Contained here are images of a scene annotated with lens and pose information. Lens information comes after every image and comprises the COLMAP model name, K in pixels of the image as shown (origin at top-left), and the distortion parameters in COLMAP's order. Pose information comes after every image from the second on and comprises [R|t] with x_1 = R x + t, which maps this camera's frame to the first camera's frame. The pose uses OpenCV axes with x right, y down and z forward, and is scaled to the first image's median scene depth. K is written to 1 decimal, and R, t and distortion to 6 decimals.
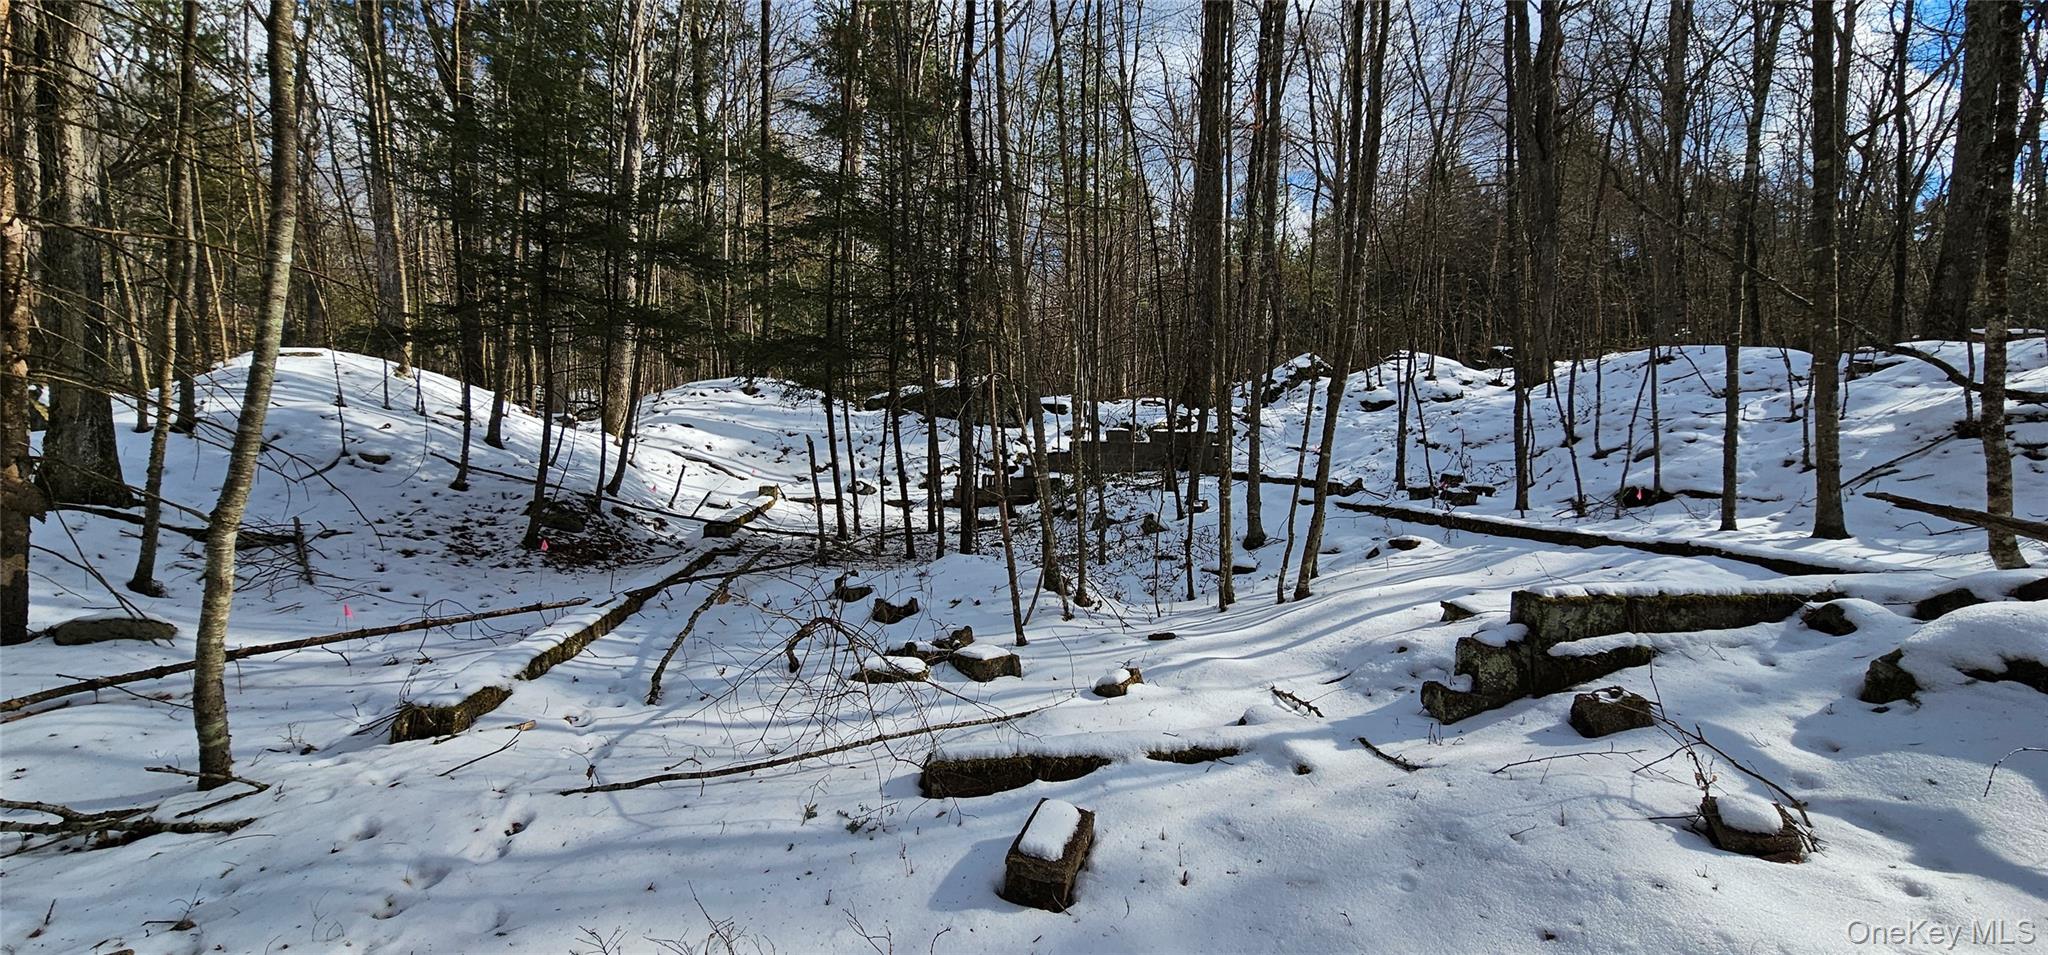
lens RADIAL K [[836.9, 0, 1022.9], [0, 836.9, 471.5], [0, 0, 1]] dist [-0.002422, 0.002568]
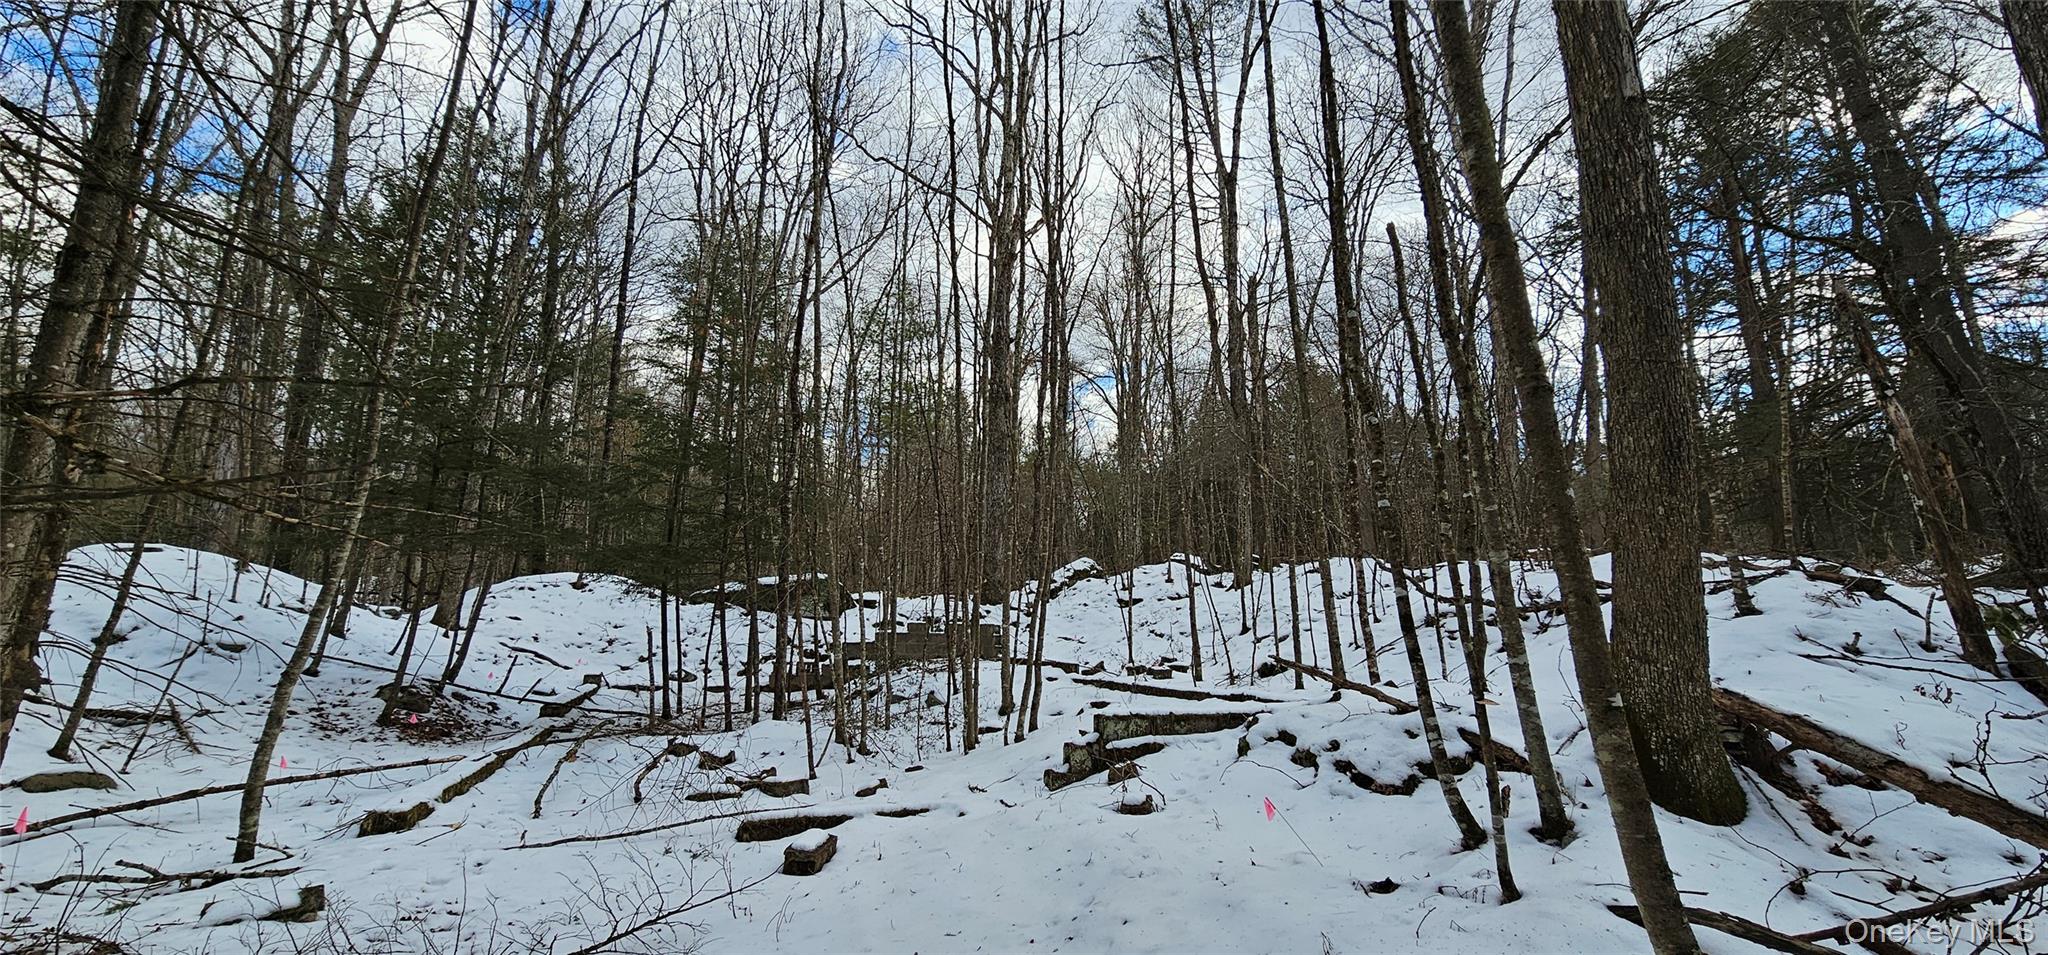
lens RADIAL K [[843.9, 0, 1020.1], [0, 843.9, 473.1], [0, 0, 1]] dist [-0.001429, -0.000391]
pose [[0.980784, 0.034476, 0.192027, 0.034025], [0.009417, 0.974750, -0.223099, 0.019600], [-0.194870, 0.220621, 0.955695, -0.352626]]
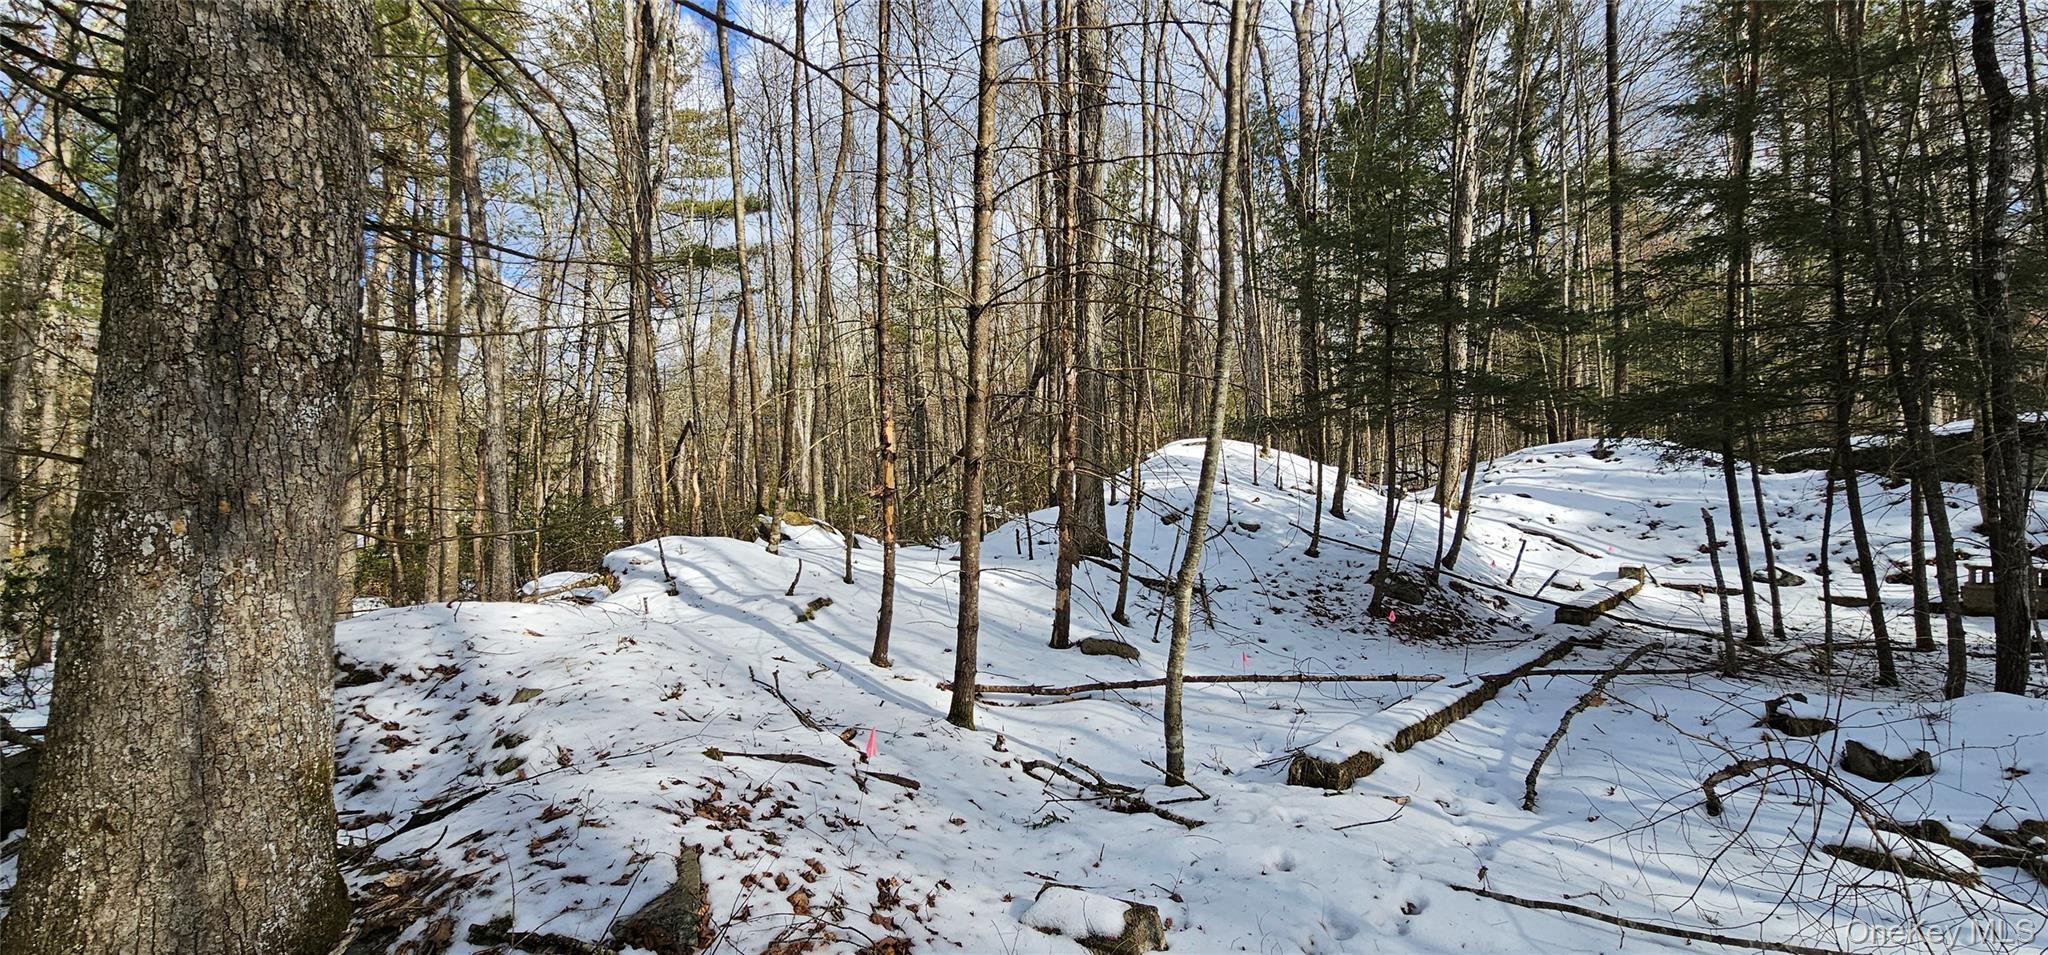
lens RADIAL K [[843.9, 0, 1020.1], [0, 843.9, 473.1], [0, 0, 1]] dist [-0.001429, -0.000391]
pose [[0.620157, -0.030796, -0.783873, -0.032633], [-0.031579, 0.997439, -0.064170, -0.004944], [0.783842, 0.064549, 0.617597, -0.008189]]
